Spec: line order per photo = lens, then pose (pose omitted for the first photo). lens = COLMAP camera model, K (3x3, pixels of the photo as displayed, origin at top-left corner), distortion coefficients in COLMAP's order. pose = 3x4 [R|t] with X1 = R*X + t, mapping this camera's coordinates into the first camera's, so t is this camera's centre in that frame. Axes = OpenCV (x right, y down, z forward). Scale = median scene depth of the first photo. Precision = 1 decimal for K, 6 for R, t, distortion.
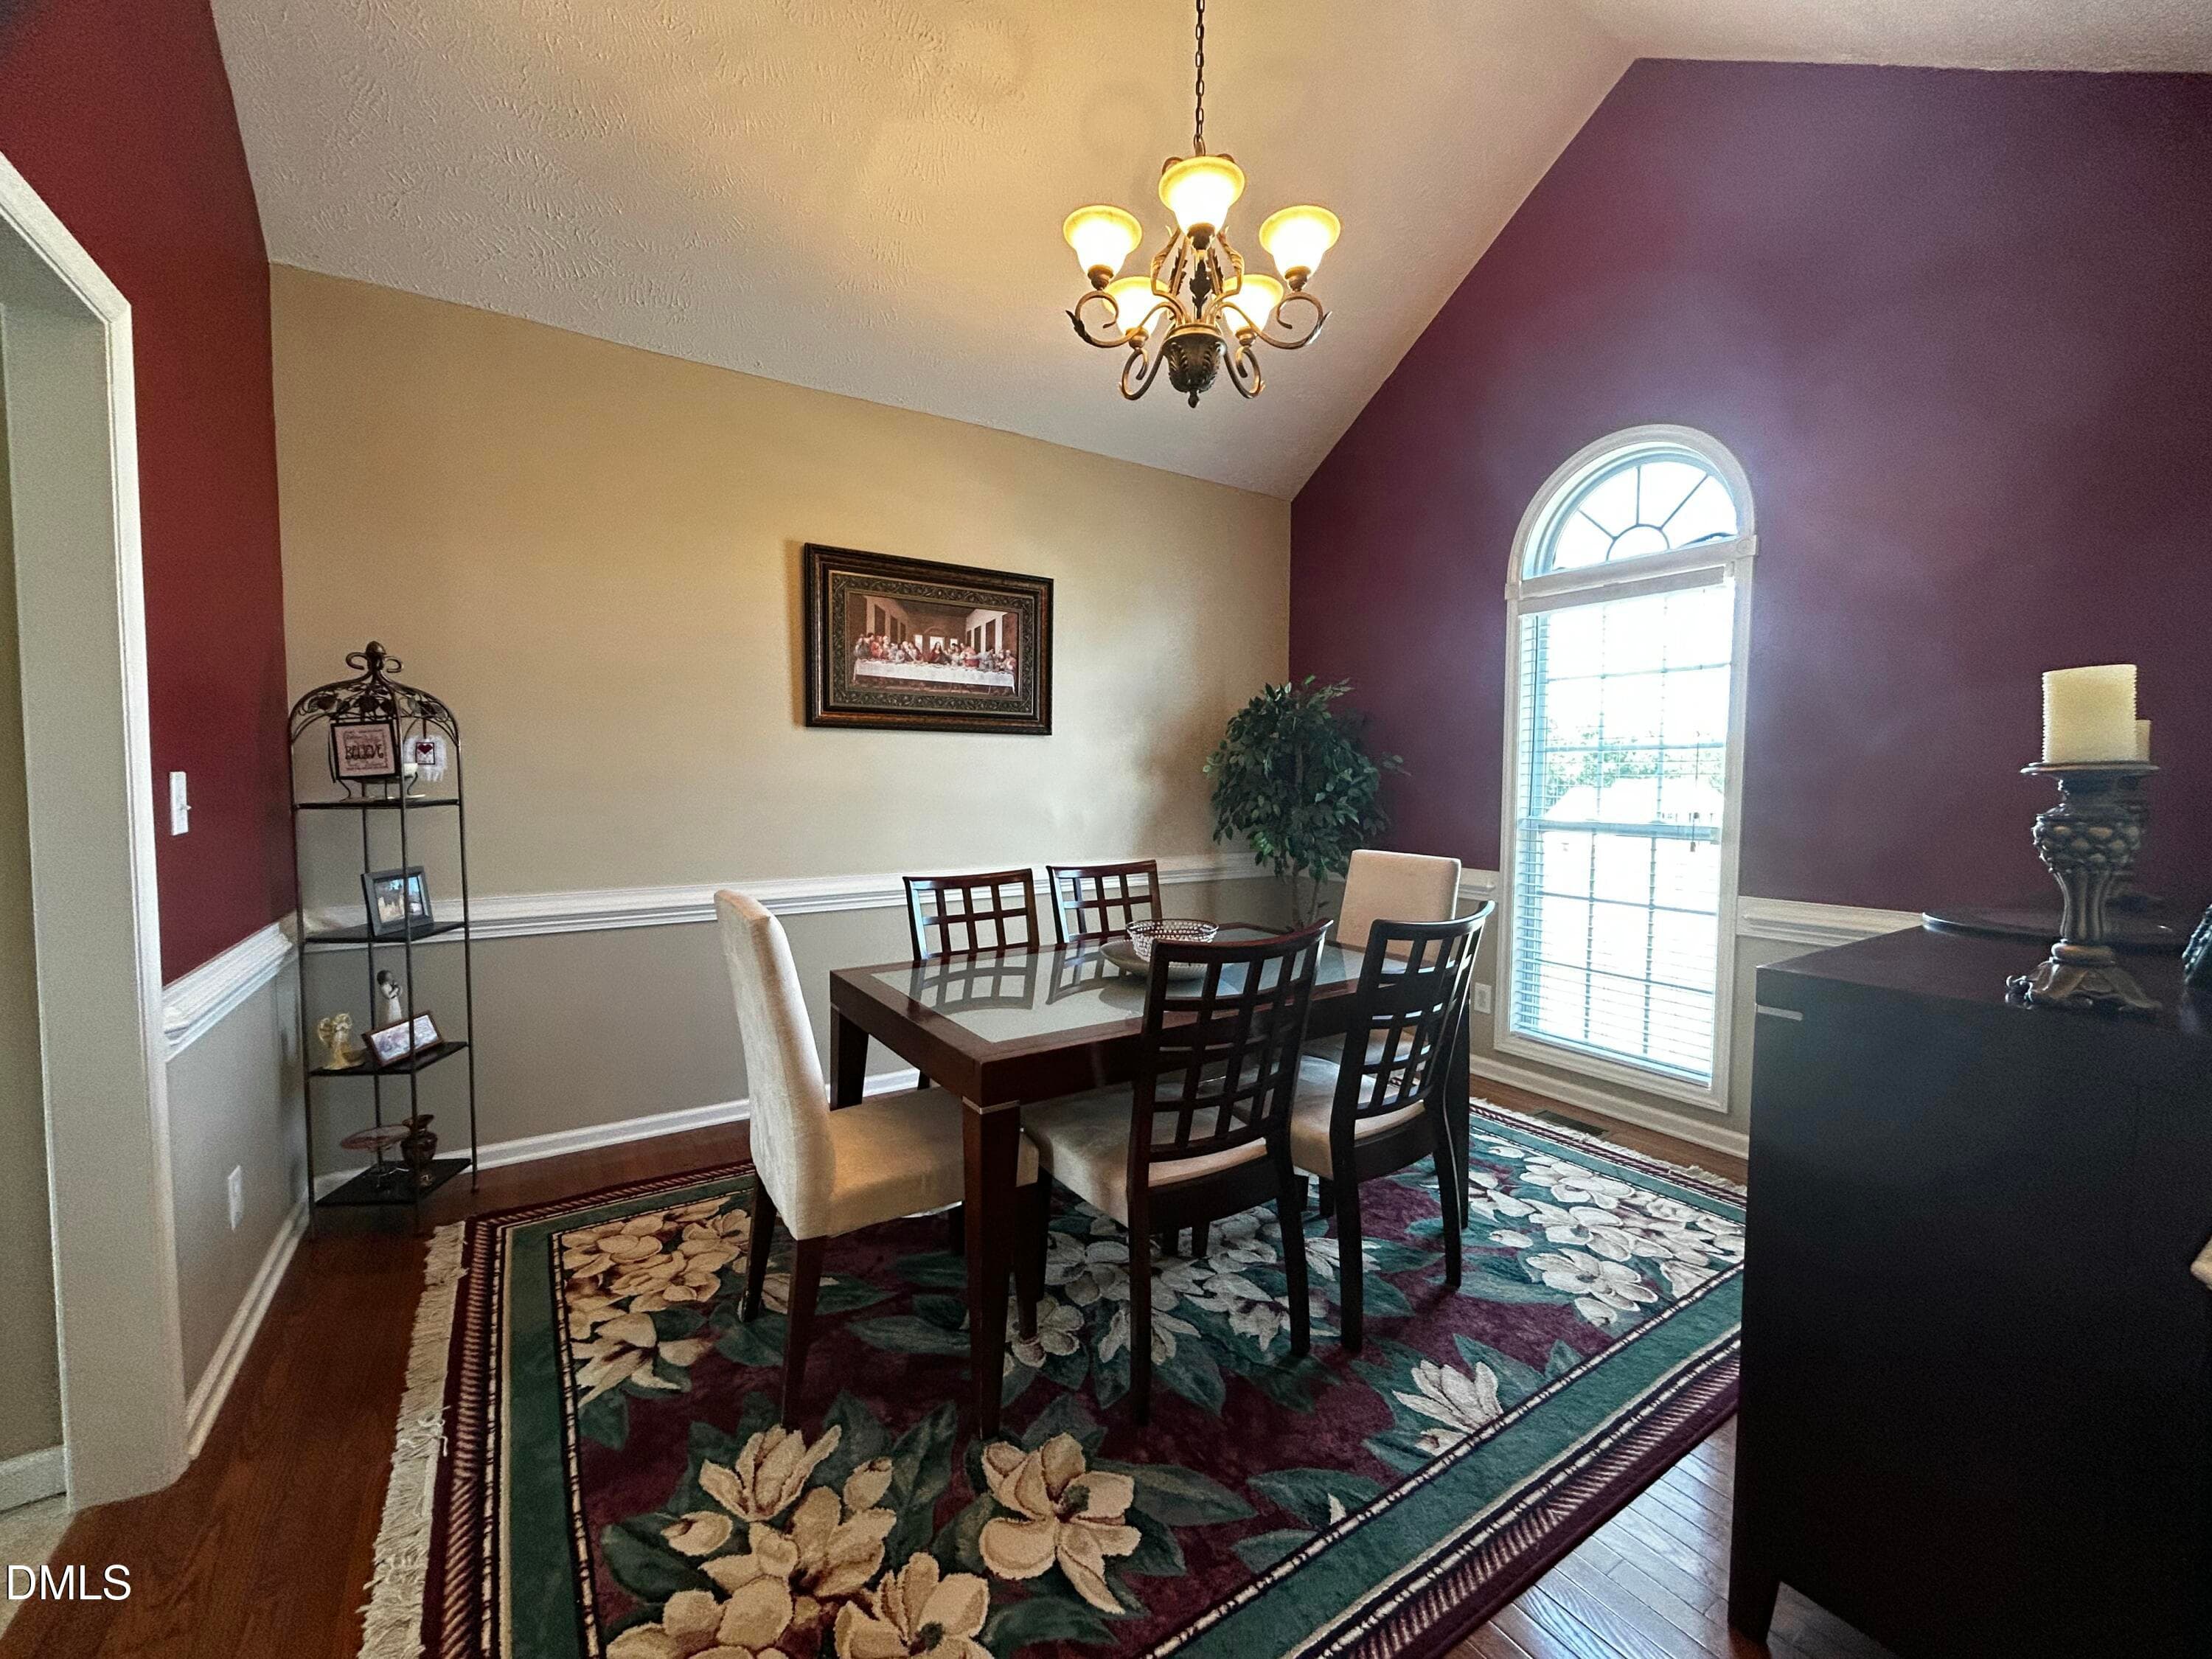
lens RADIAL K [[896.7, 0, 1106.0], [0, 896.7, 829.5], [0, 0, 1]] dist [-0.000782, 0.000009]
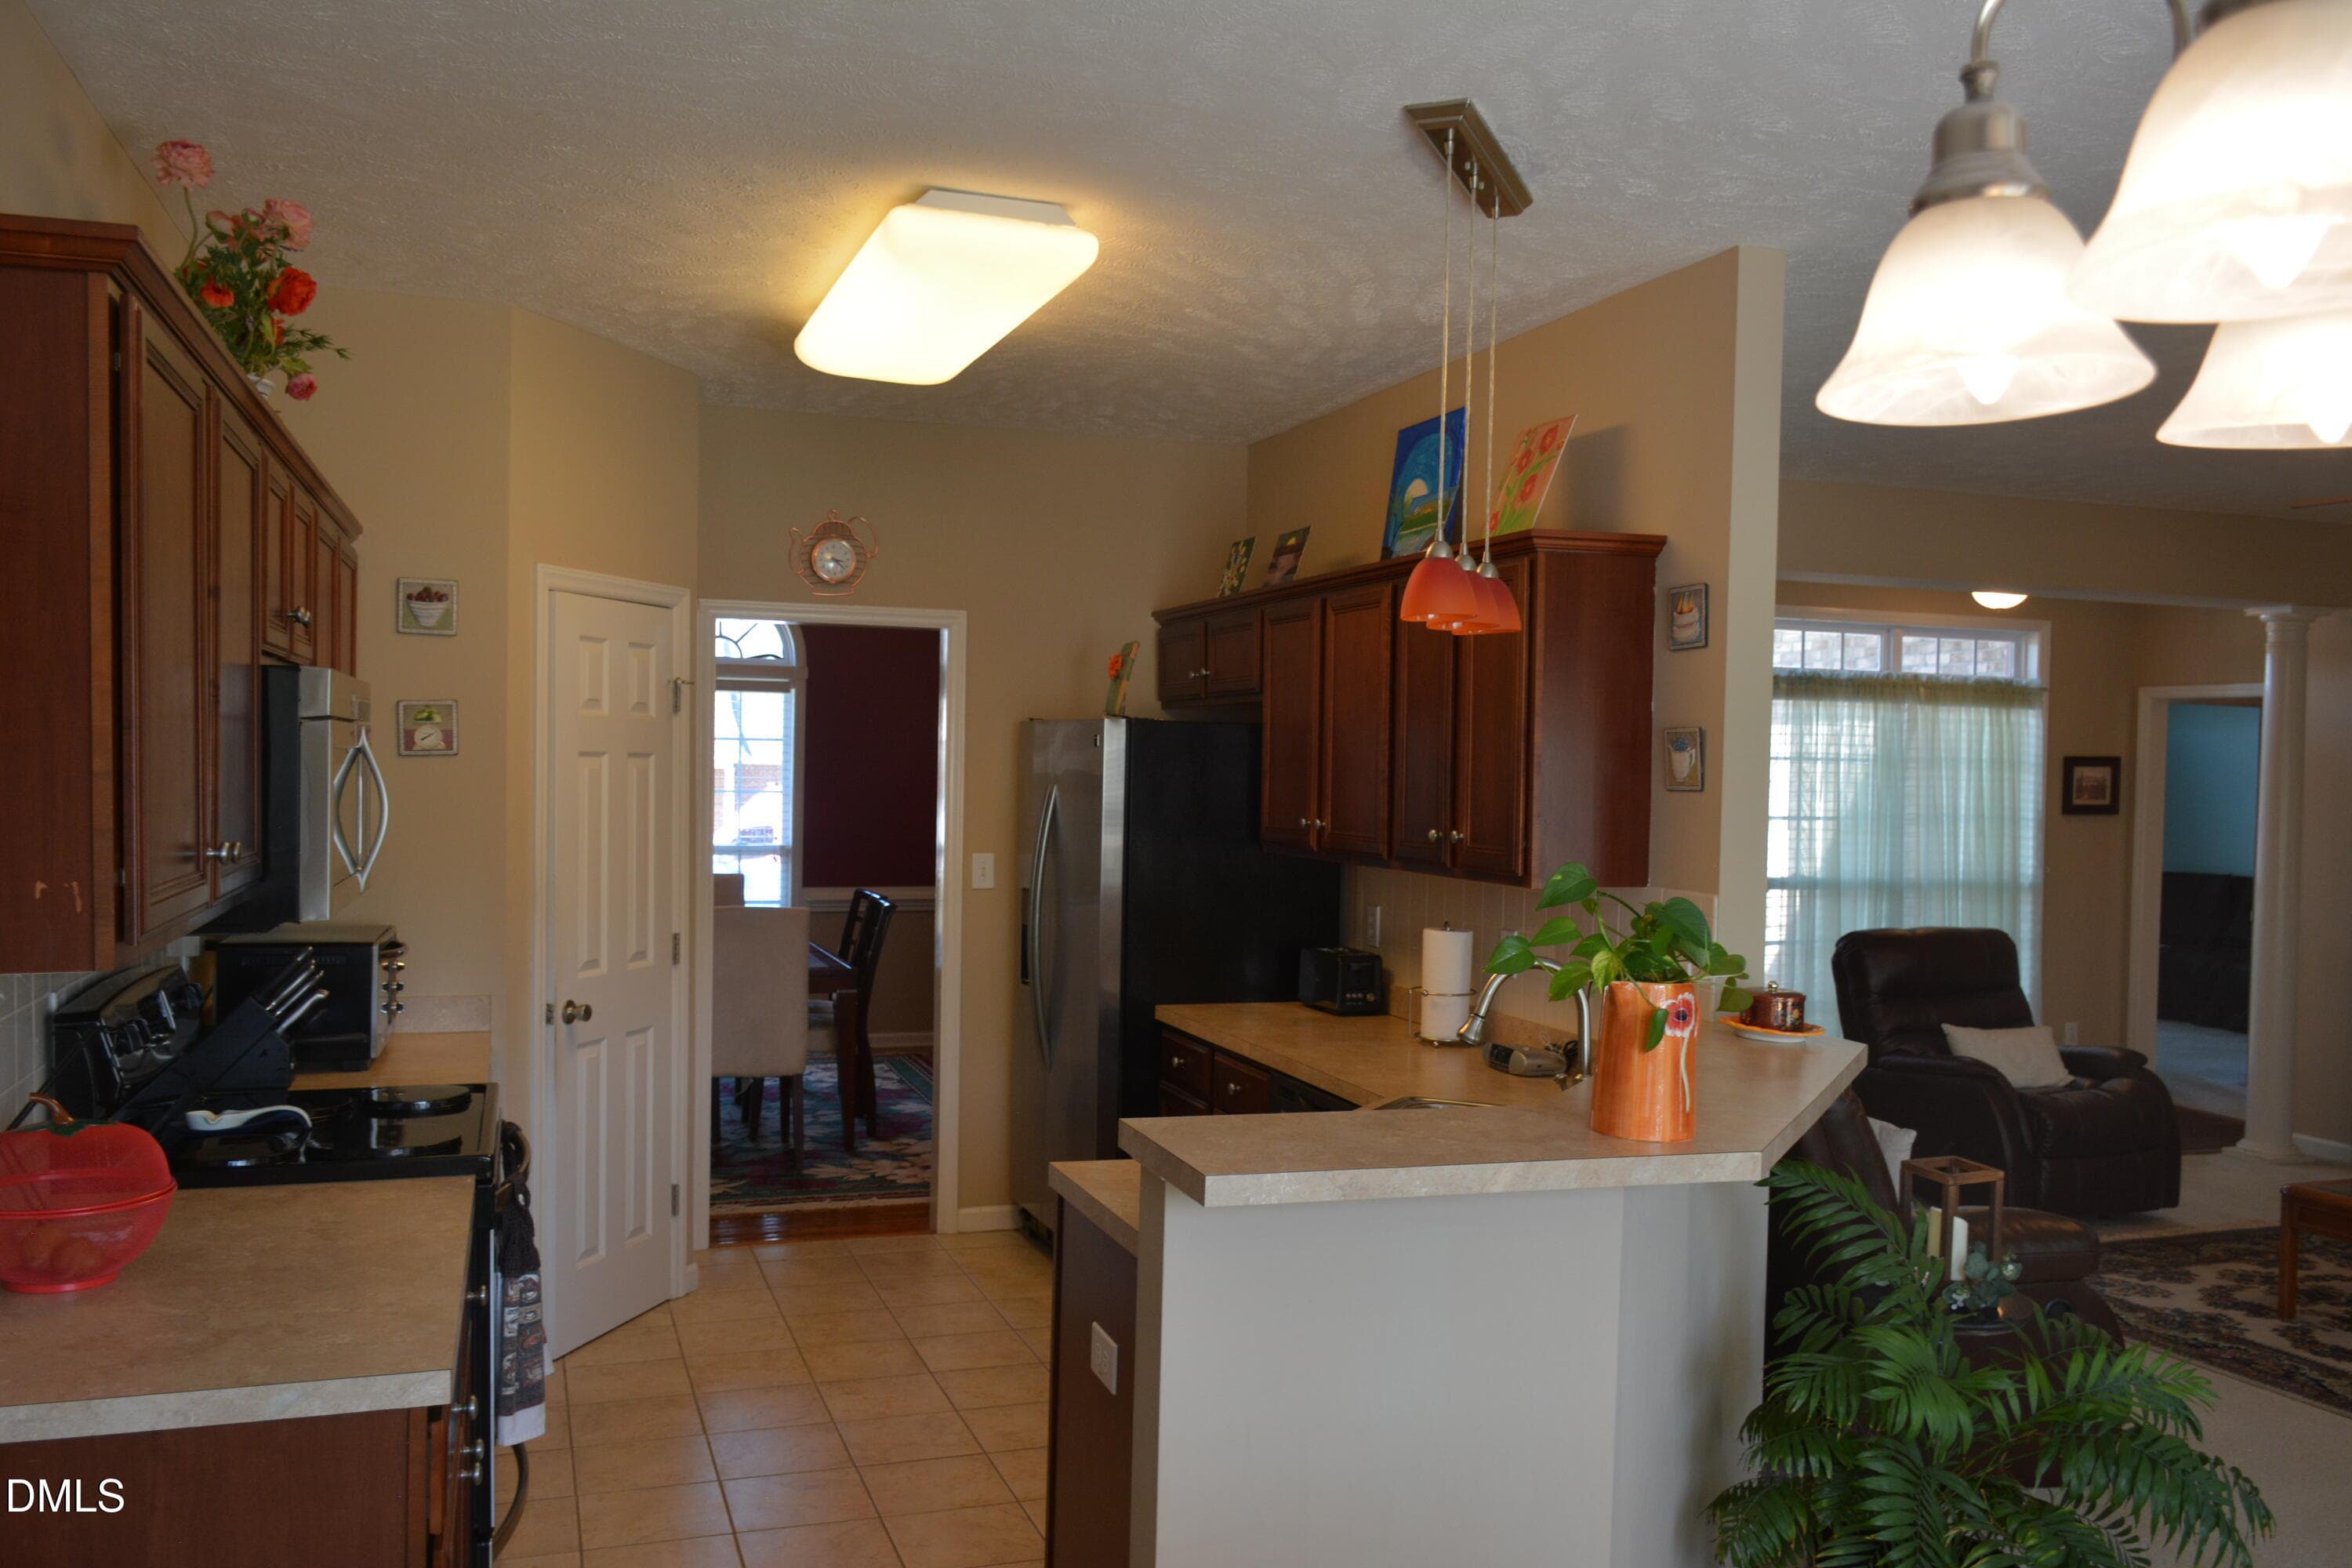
lens RADIAL K [[1834.6, 0, 1143.8], [0, 1834.6, 795.1], [0, 0, 1]] dist [0.005758, 0.003301]
pose [[0.257928, -0.012489, 0.966083, -2.309630], [0.036075, 0.999344, 0.003287, -0.080366], [-0.965490, 0.034004, 0.258209, -0.450492]]
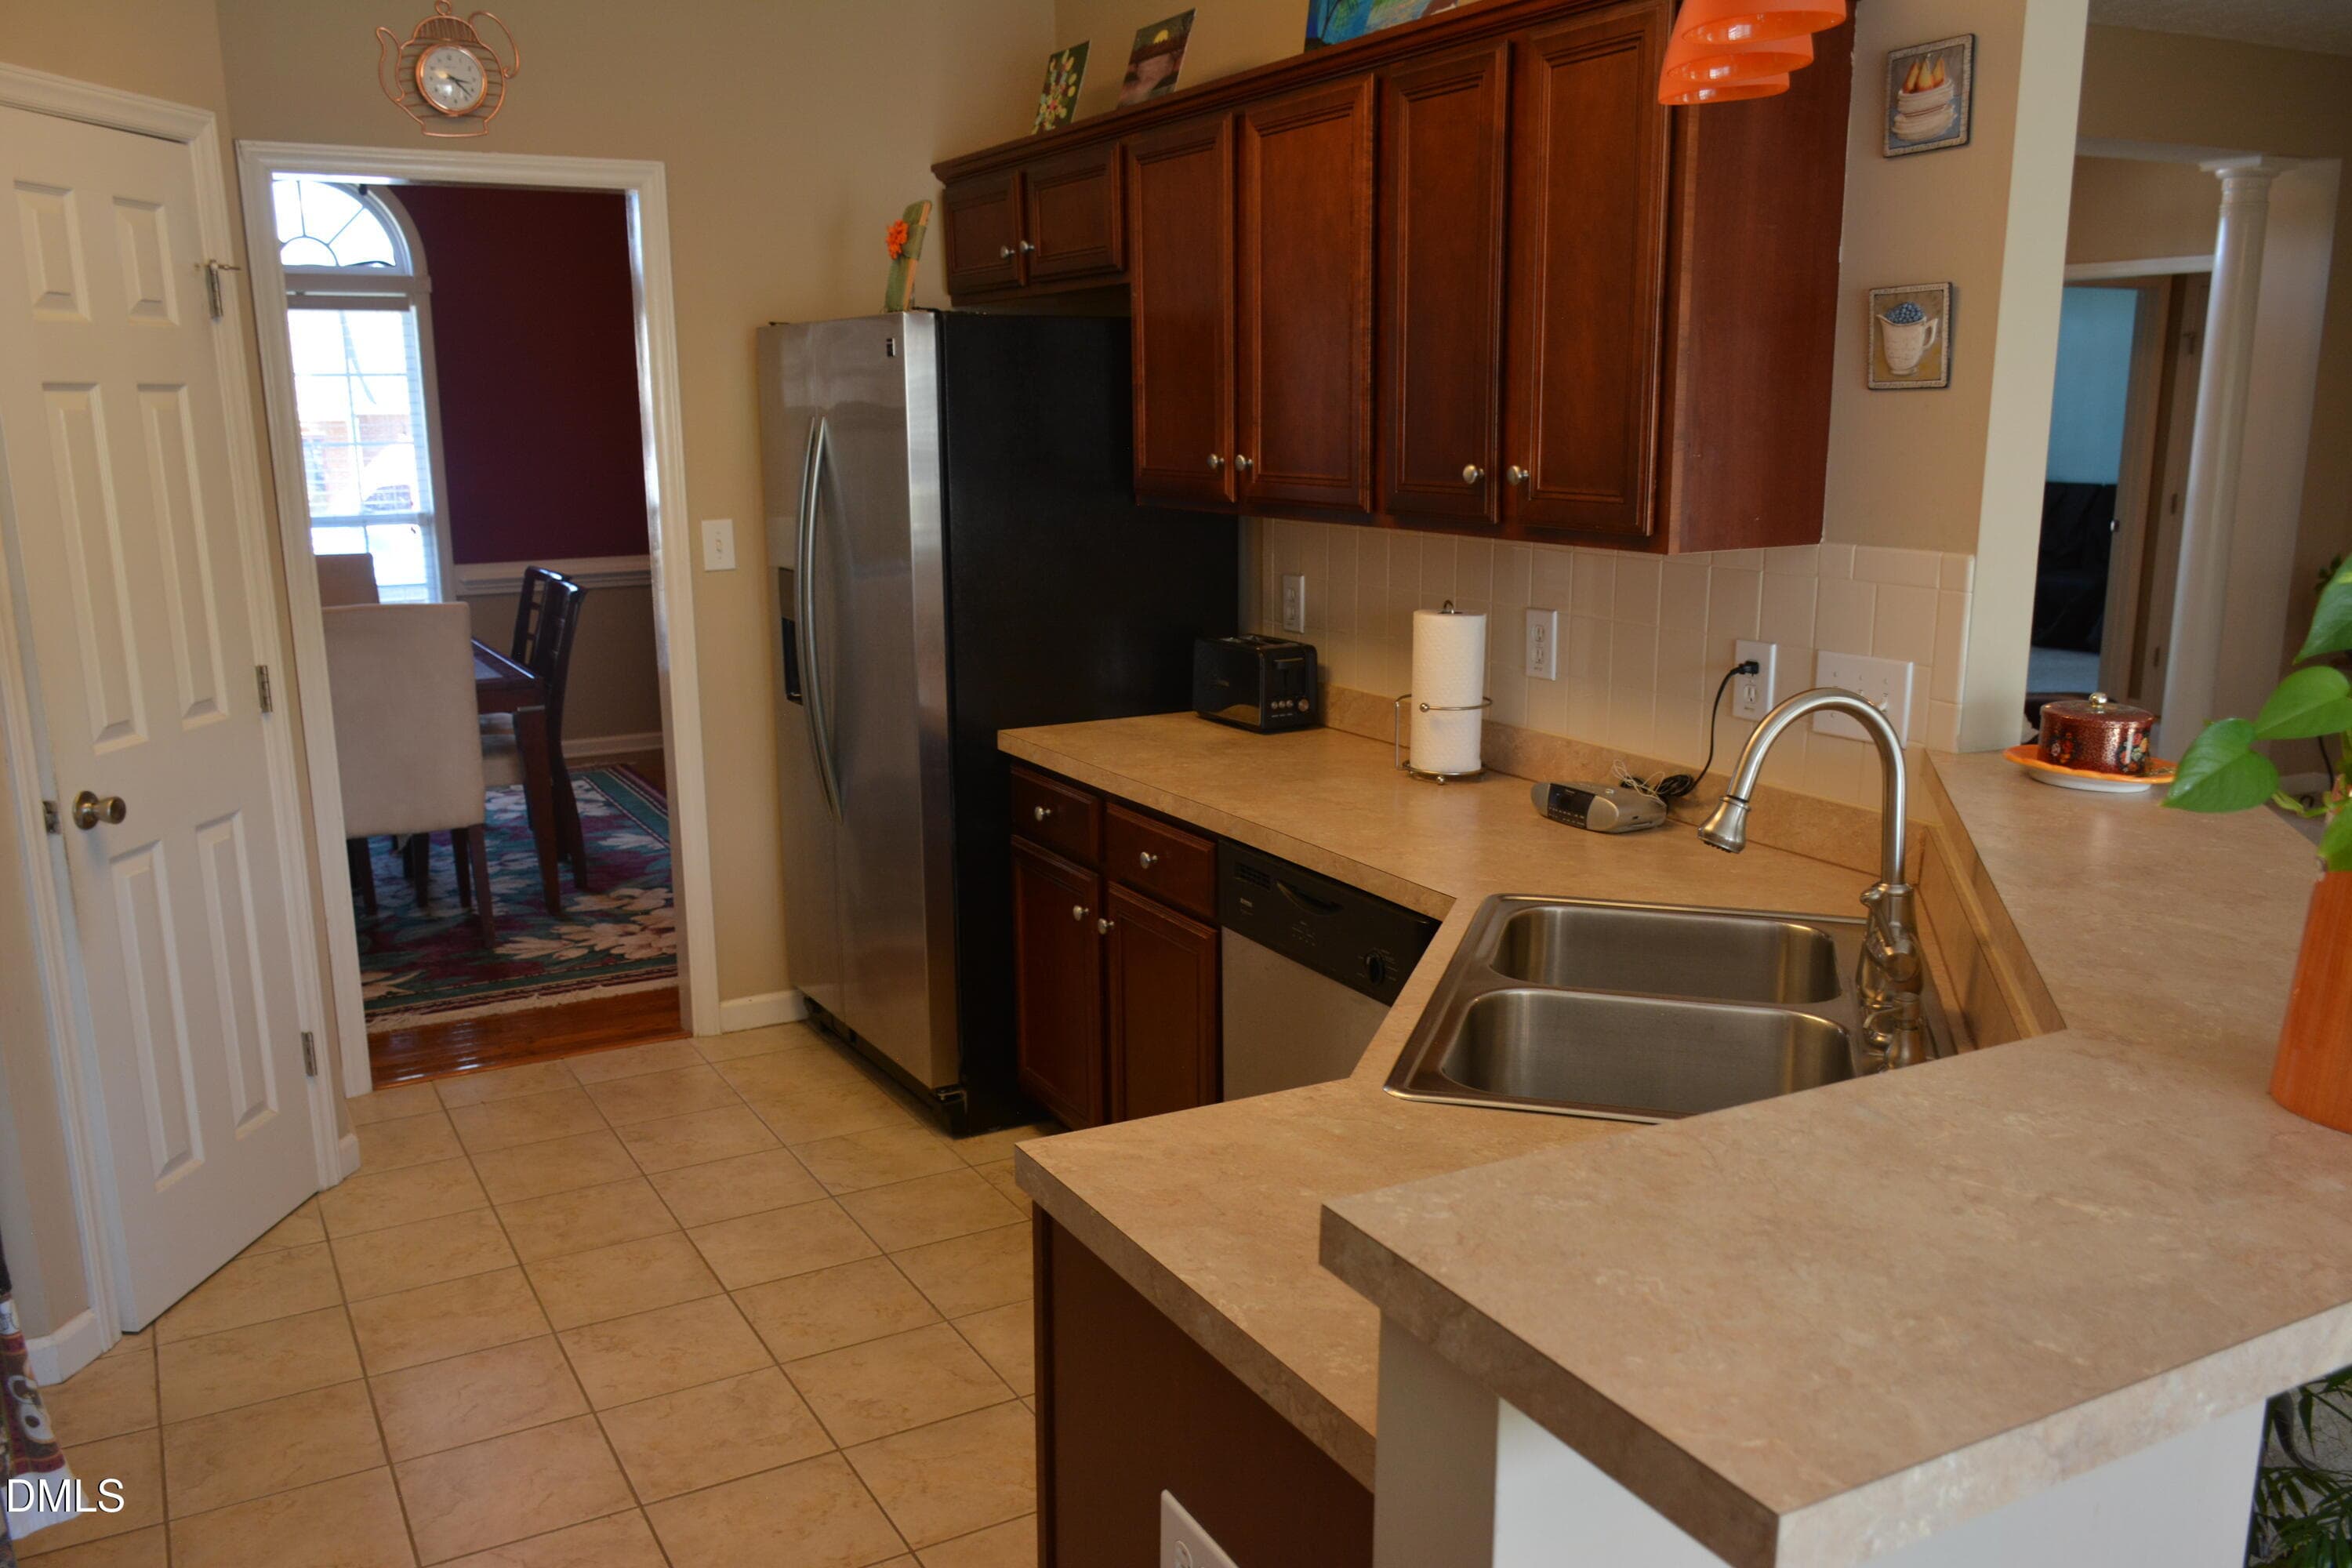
lens RADIAL K [[1834.6, 0, 1143.8], [0, 1834.6, 795.1], [0, 0, 1]] dist [0.005758, 0.003301]
pose [[0.084468, -0.212101, 0.973590, -1.820745], [0.066802, 0.976089, 0.206850, -0.080595], [-0.994184, 0.047566, 0.096617, -0.217104]]
